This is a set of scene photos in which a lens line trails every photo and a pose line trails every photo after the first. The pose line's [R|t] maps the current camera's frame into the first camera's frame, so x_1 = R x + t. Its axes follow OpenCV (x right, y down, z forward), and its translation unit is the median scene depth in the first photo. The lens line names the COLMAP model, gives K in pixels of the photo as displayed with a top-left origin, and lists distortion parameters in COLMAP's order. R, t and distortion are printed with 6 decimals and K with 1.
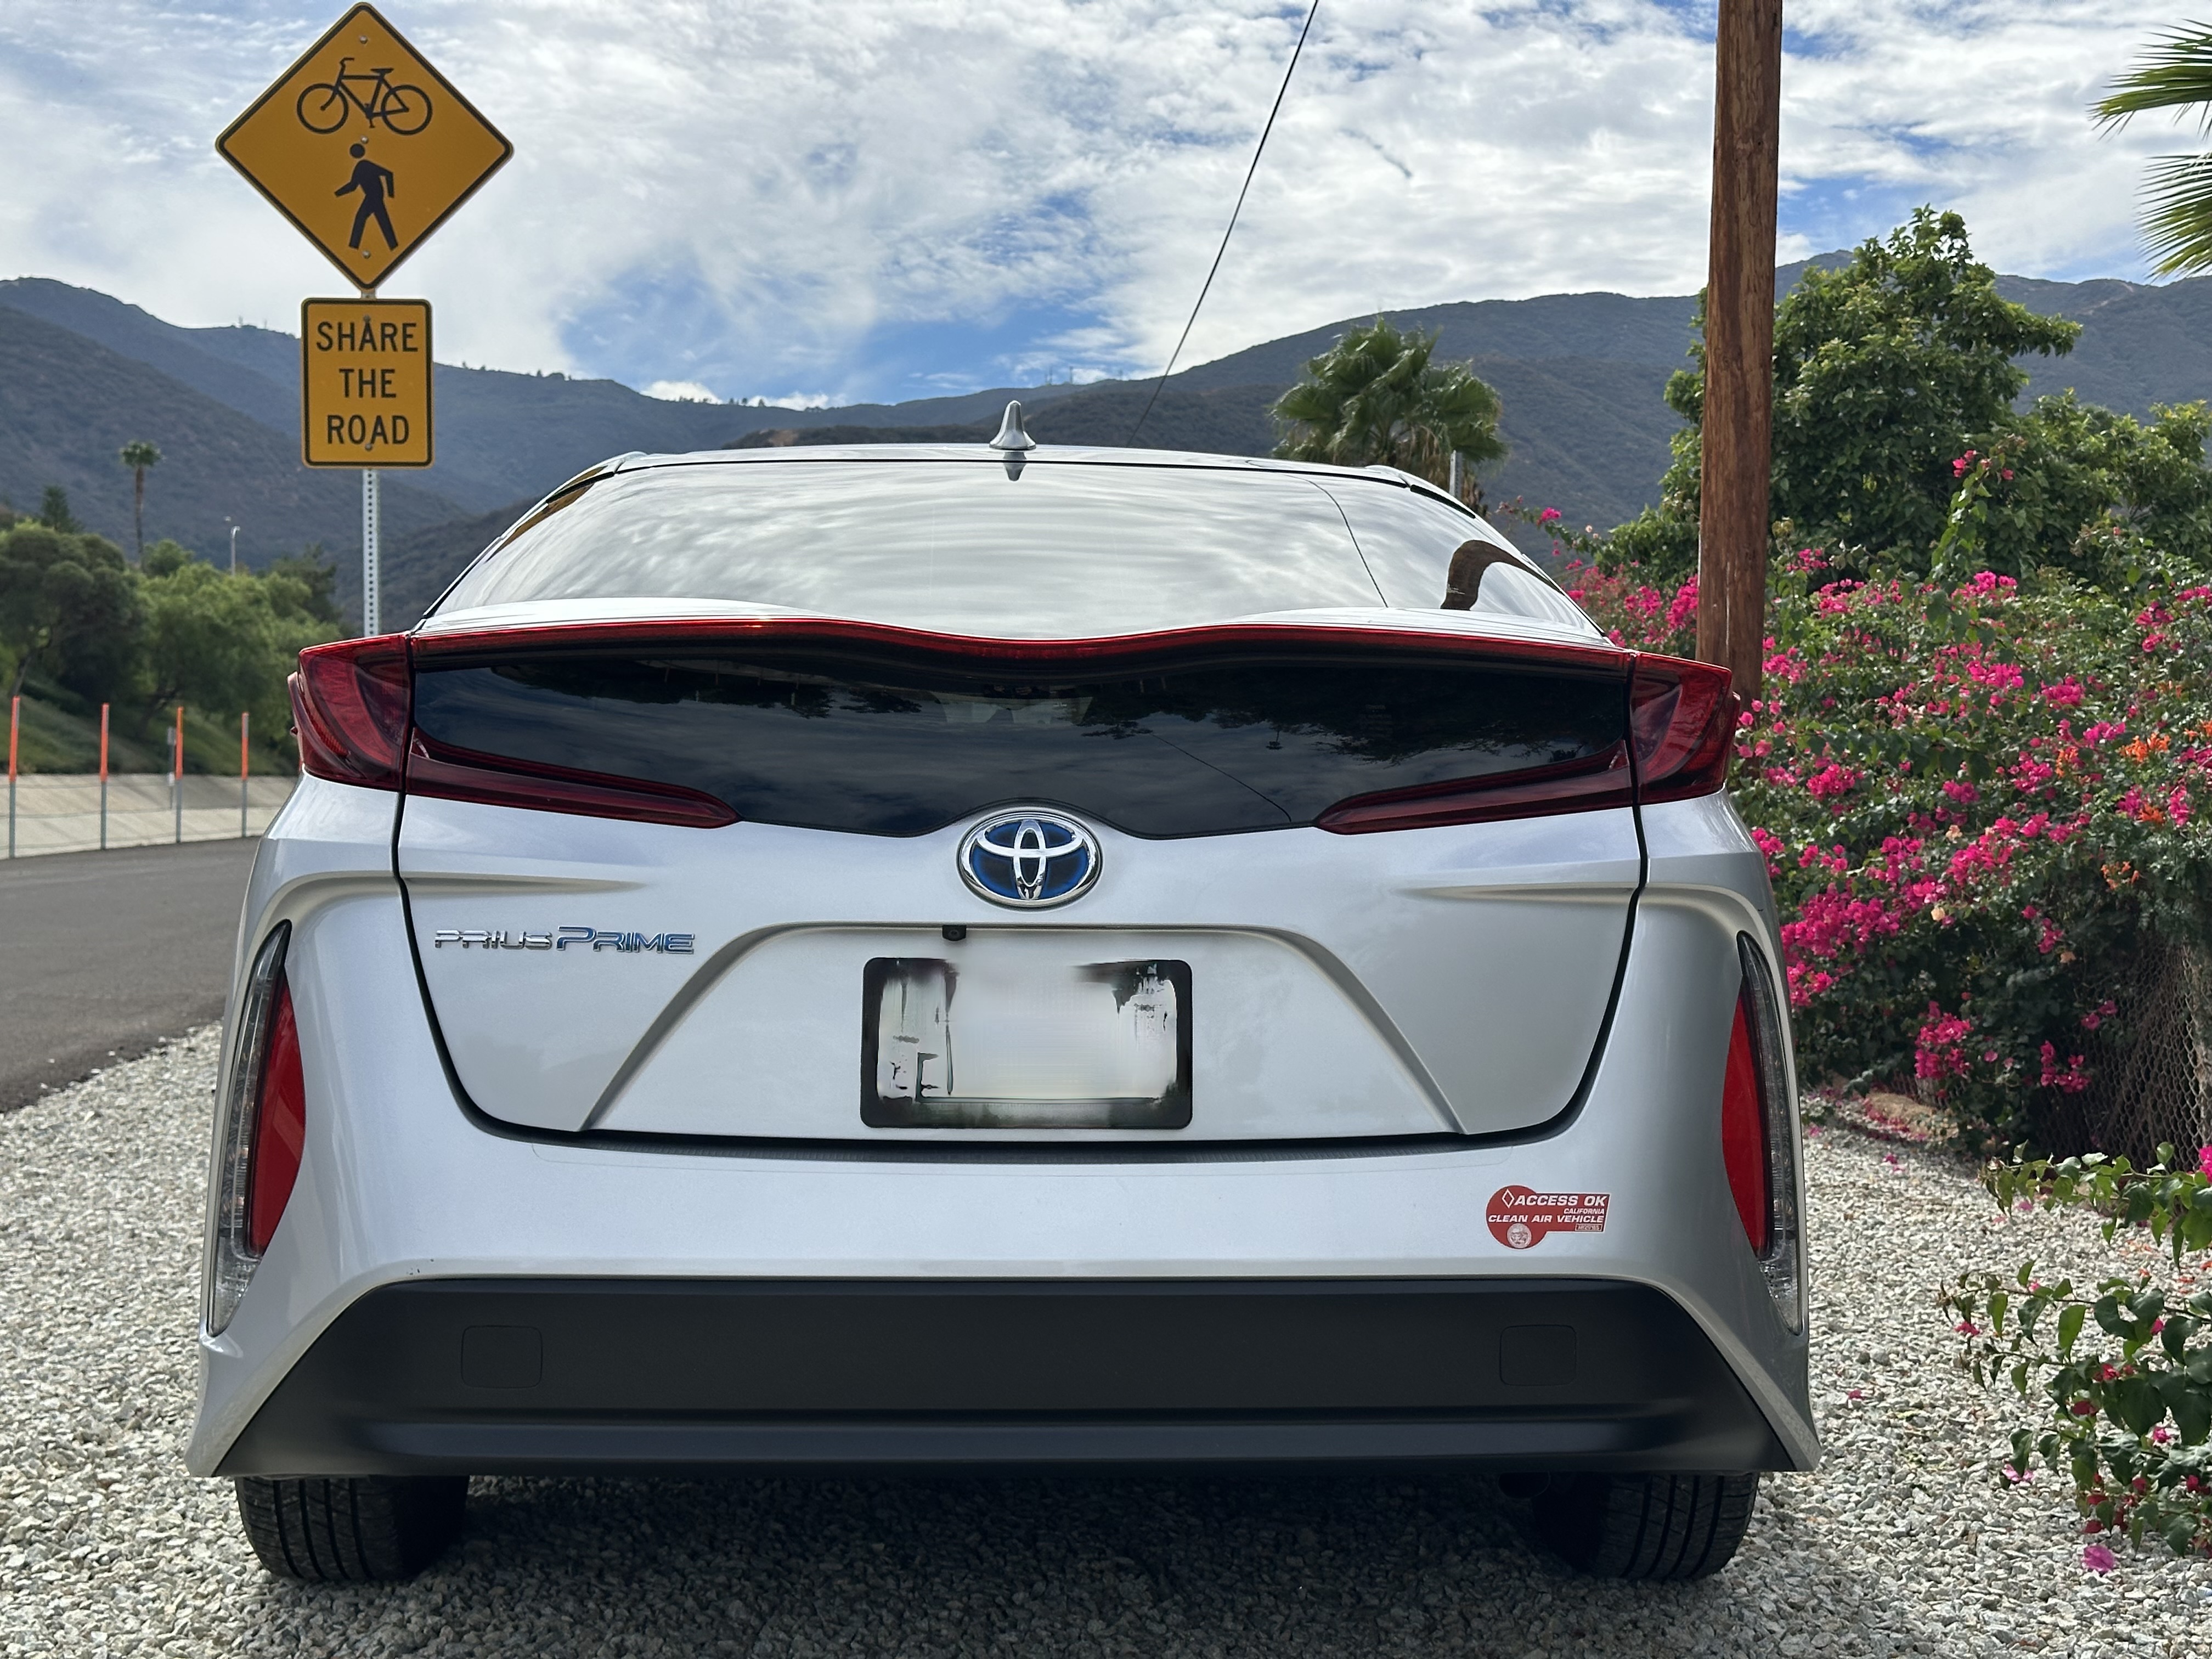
lens RADIAL K [[3196.9, 0, 1099.0], [0, 3196.9, 823.4], [0, 0, 1]] dist [0.059813, 0.000000]
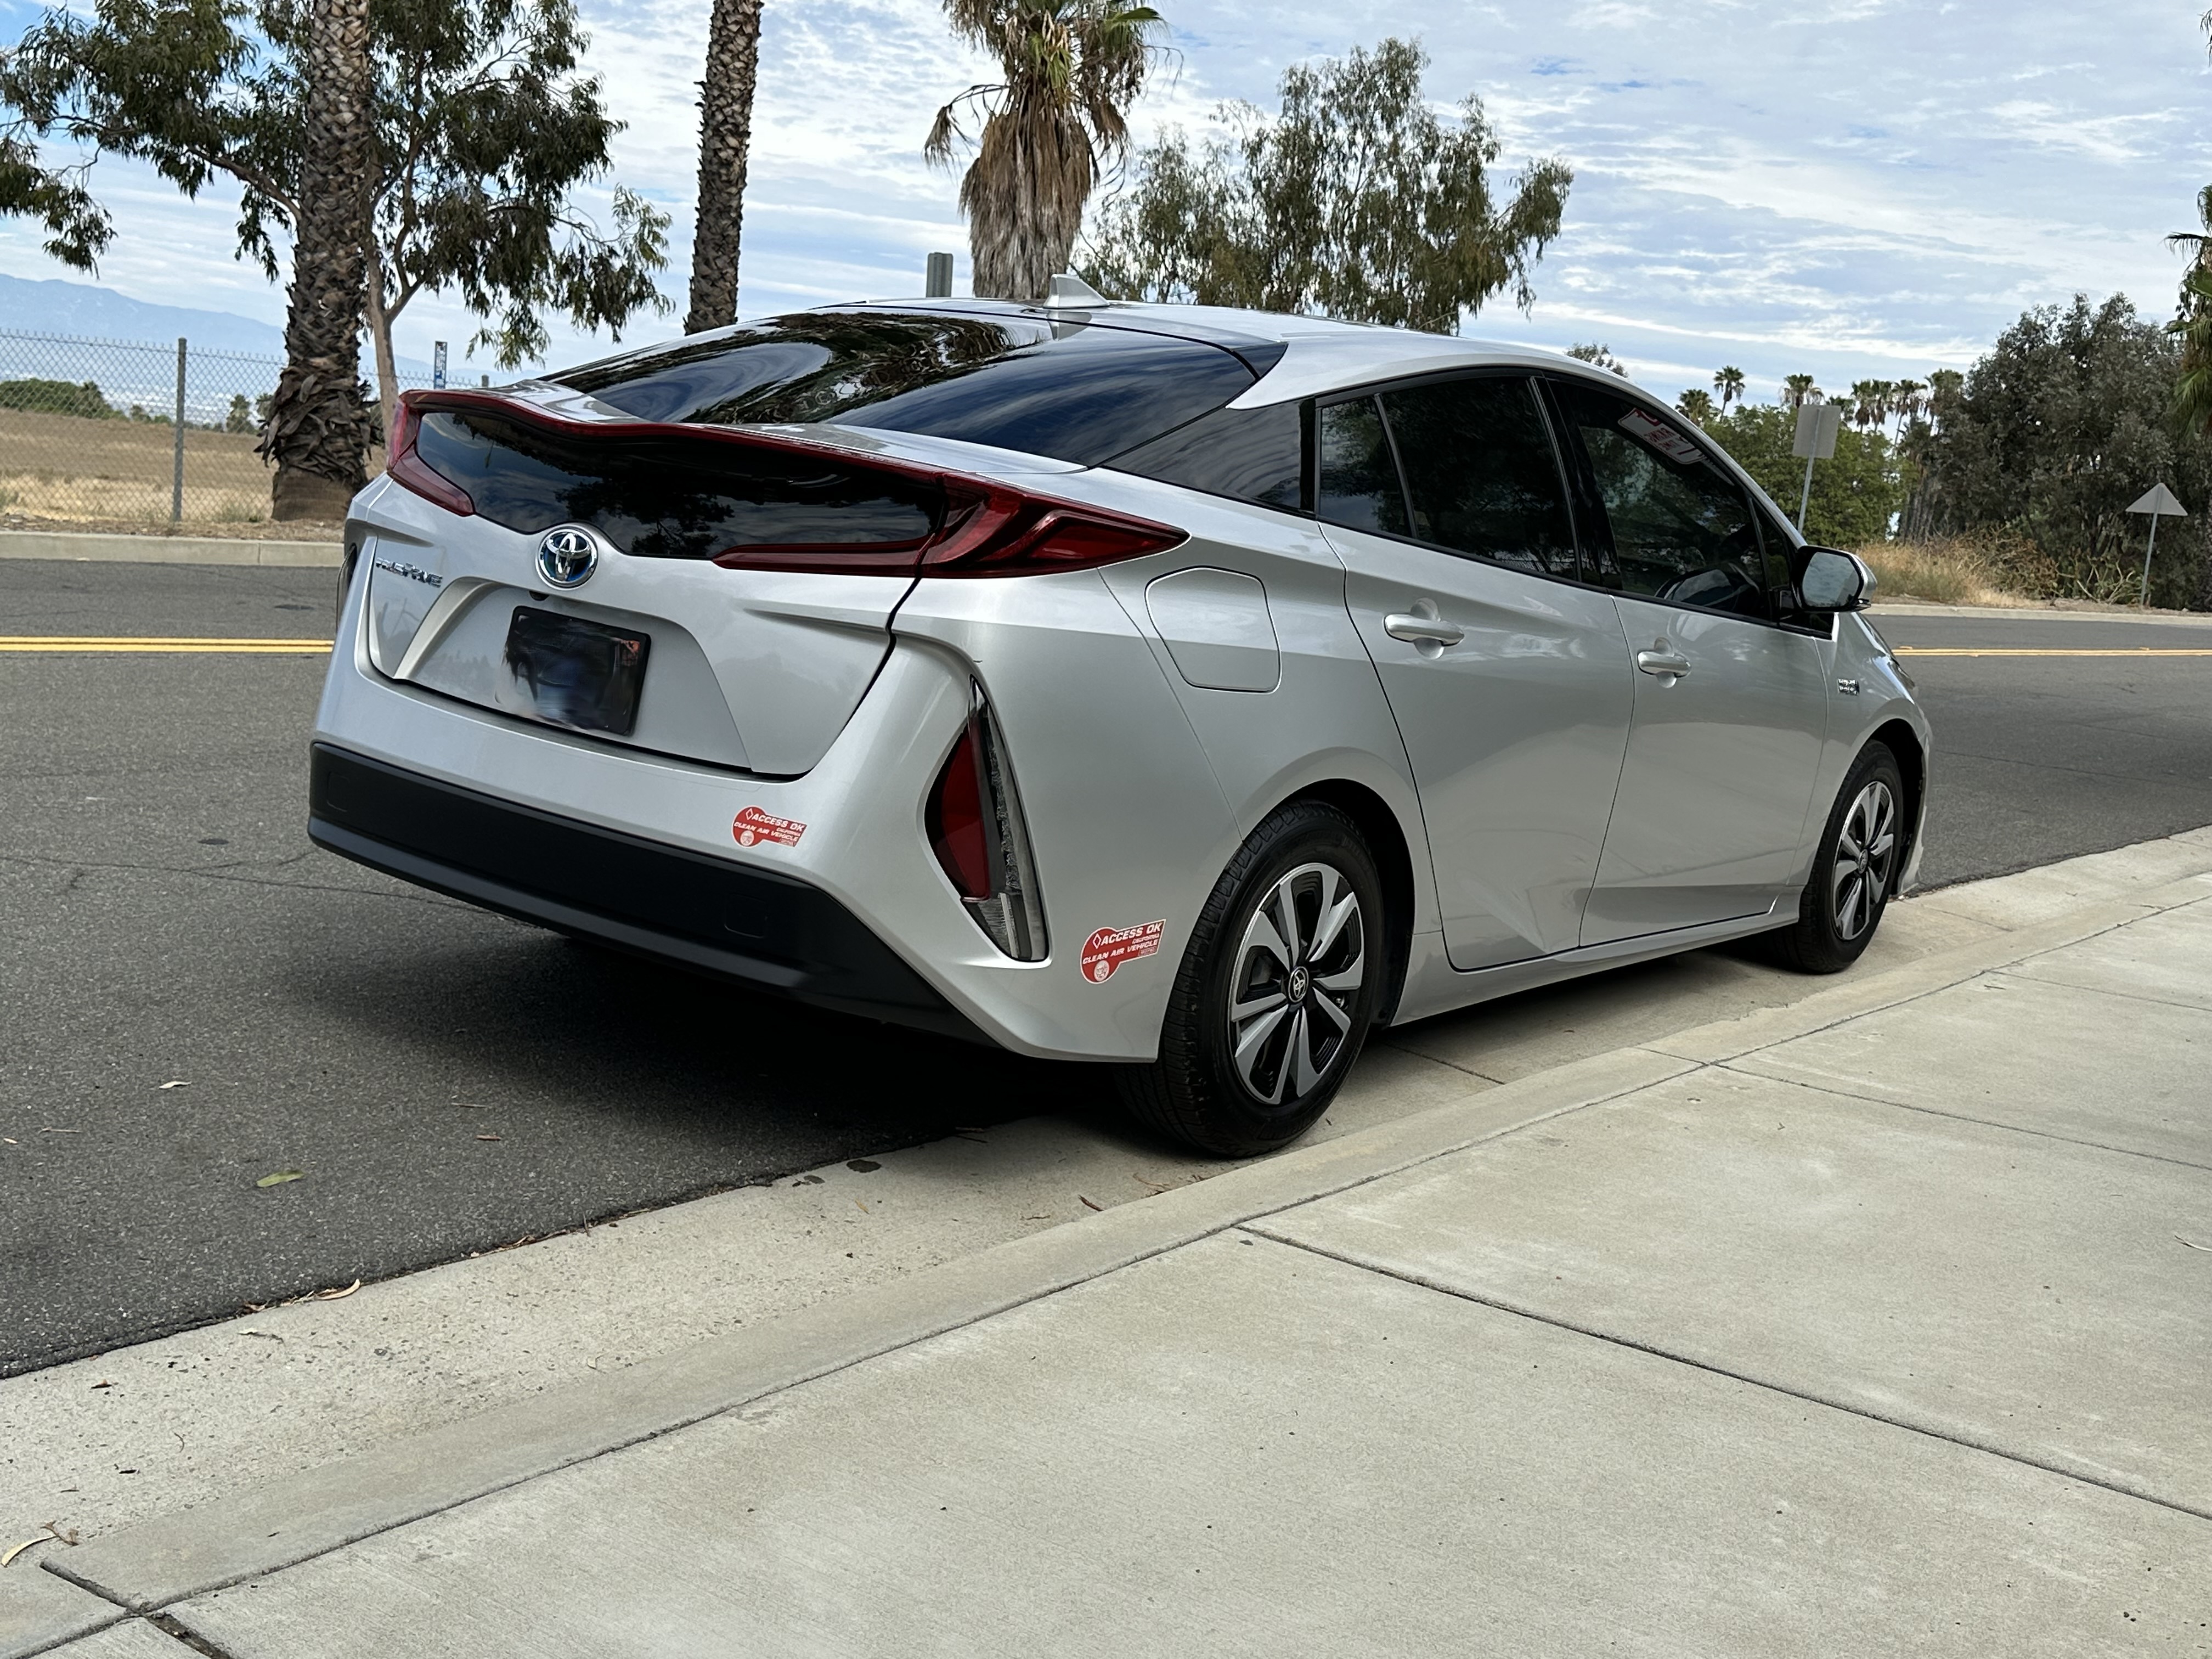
lens RADIAL K [[2448.8, 0, 1110.5], [0, 2448.8, 838.9], [0, 0, 1]] dist [0.050162, 0.000000]
pose [[0.765928, 0.191976, -0.613595, 0.979614], [-0.120992, 0.980367, 0.155699, -0.076010], [0.631439, -0.045014, 0.774118, 0.188282]]
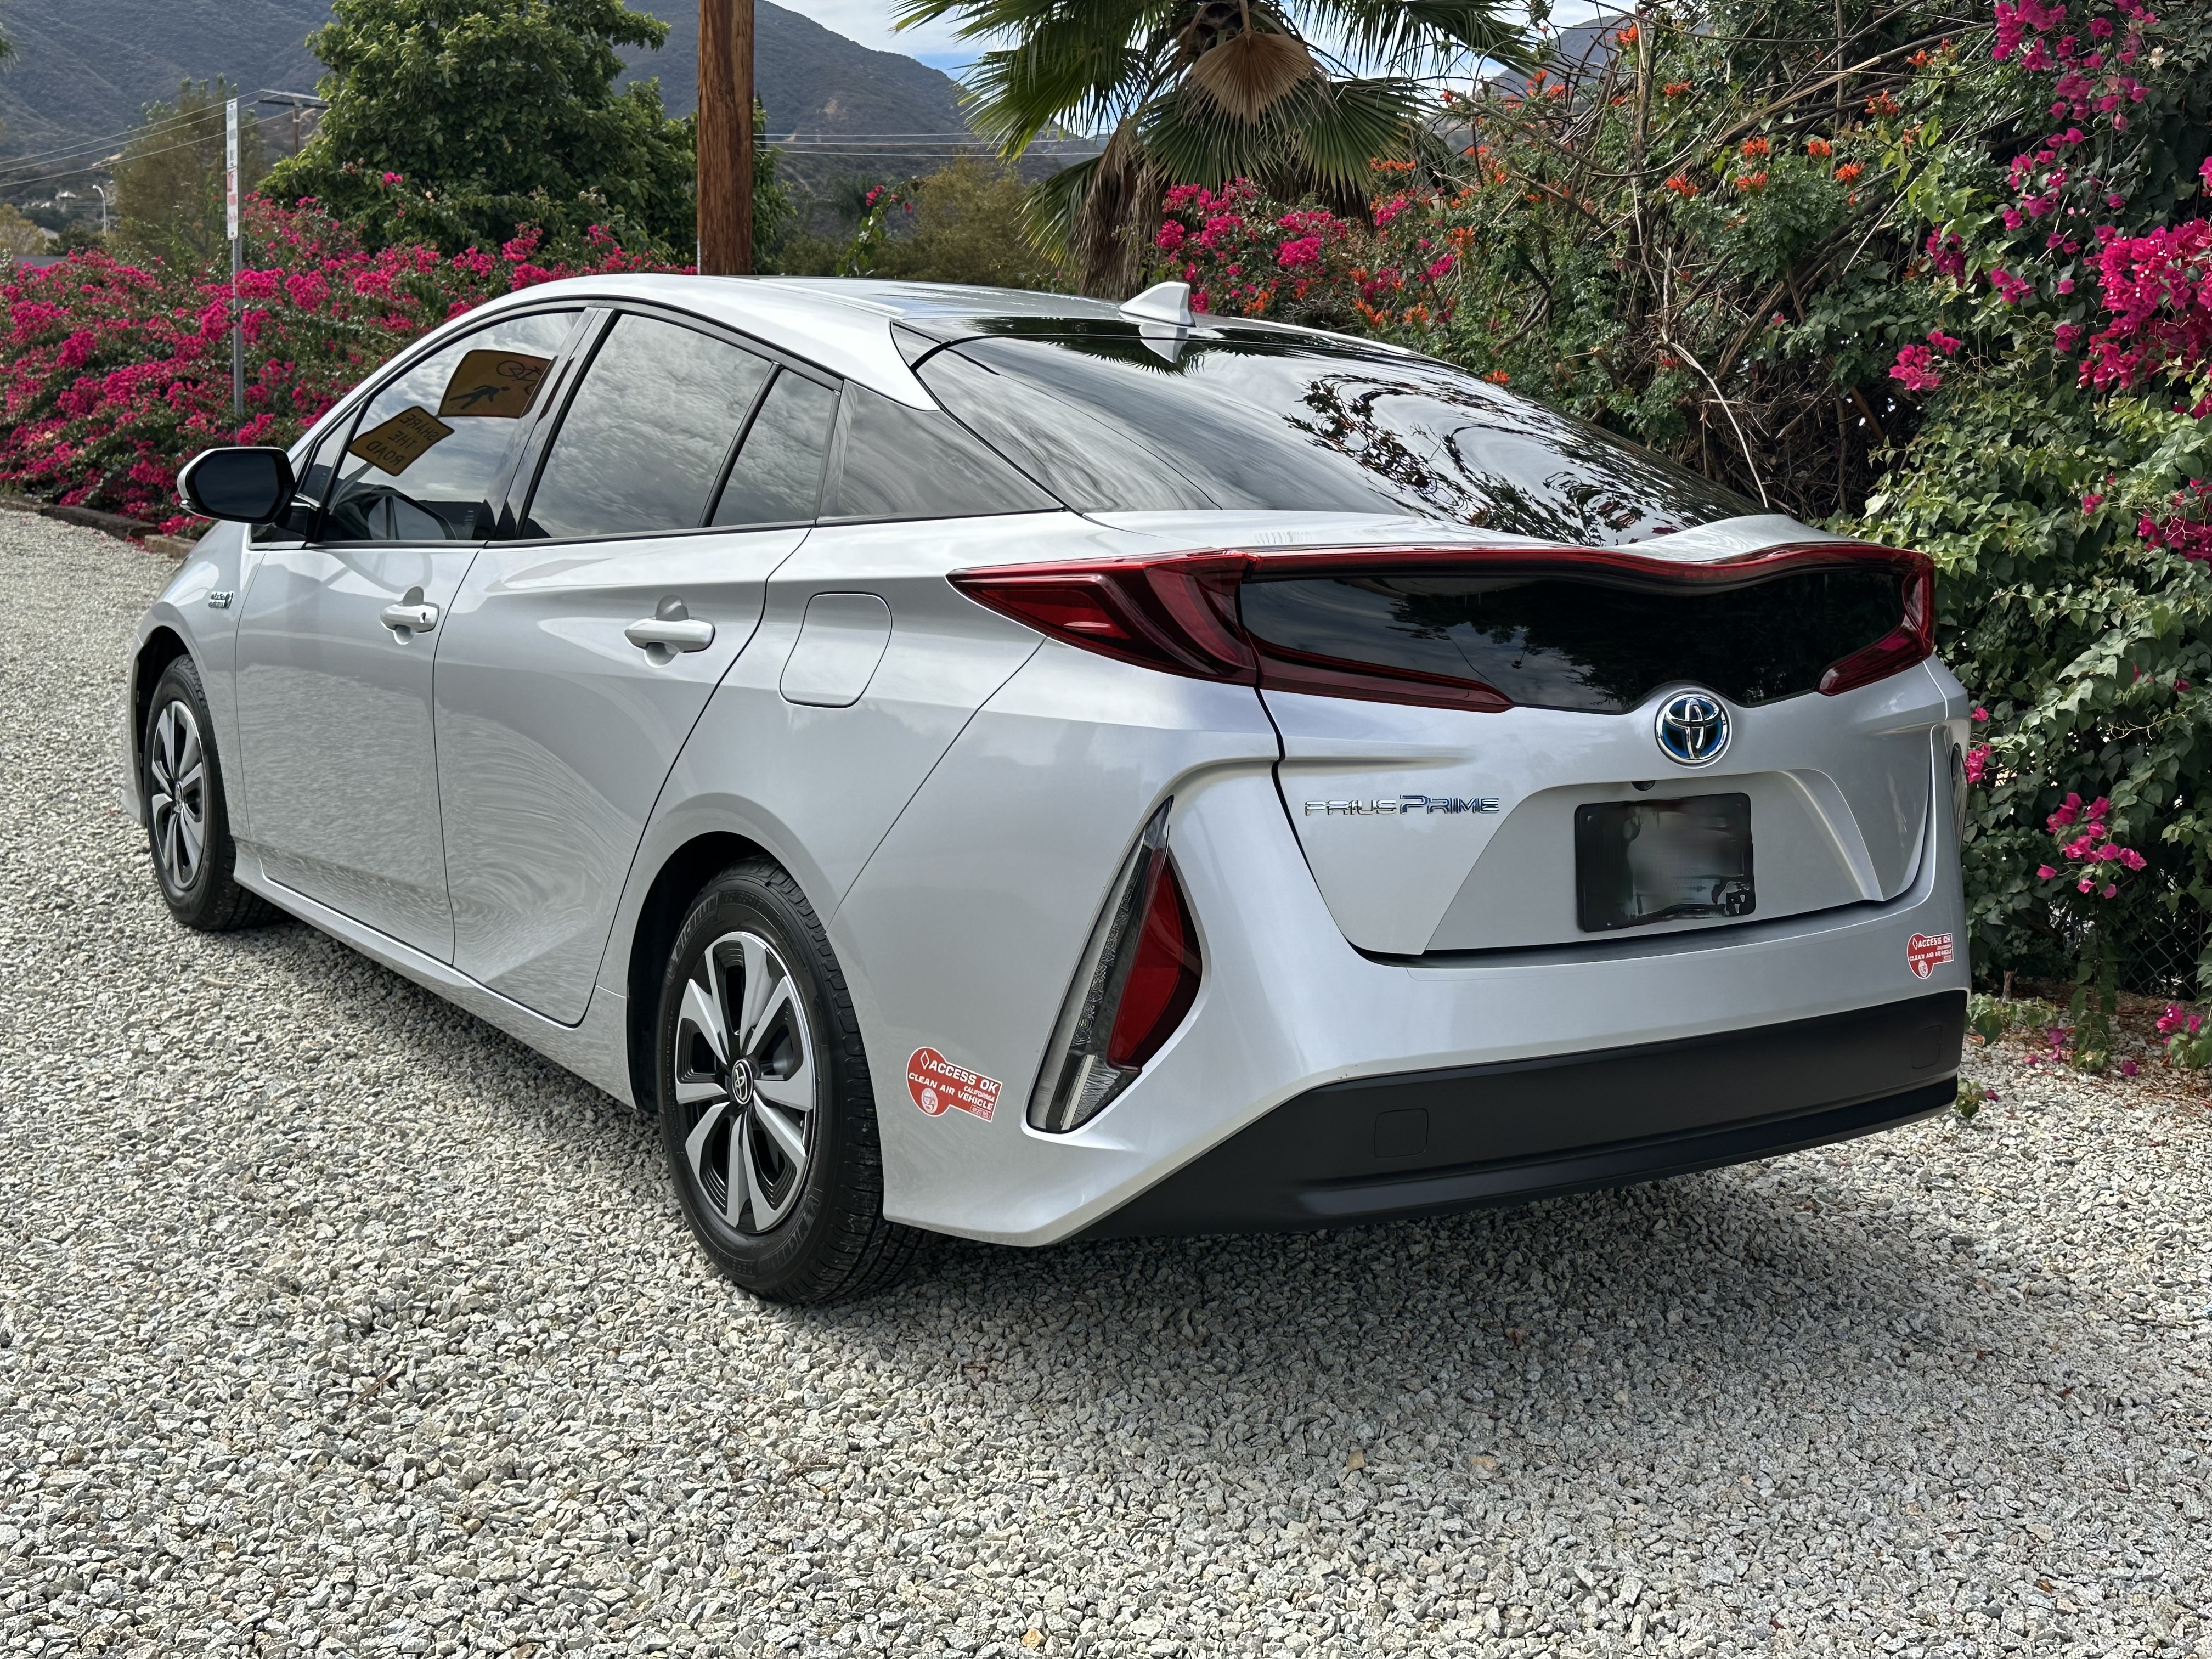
lens RADIAL K [[2594.3, 0, 1166.9], [0, 2594.3, 828.7], [0, 0, 1]] dist [0.069947, 0.000000]
pose [[0.833045, -0.063605, 0.549536, -0.794192], [-0.028542, 0.987104, 0.157517, -0.110817], [-0.552468, -0.146904, 0.820487, 0.215955]]
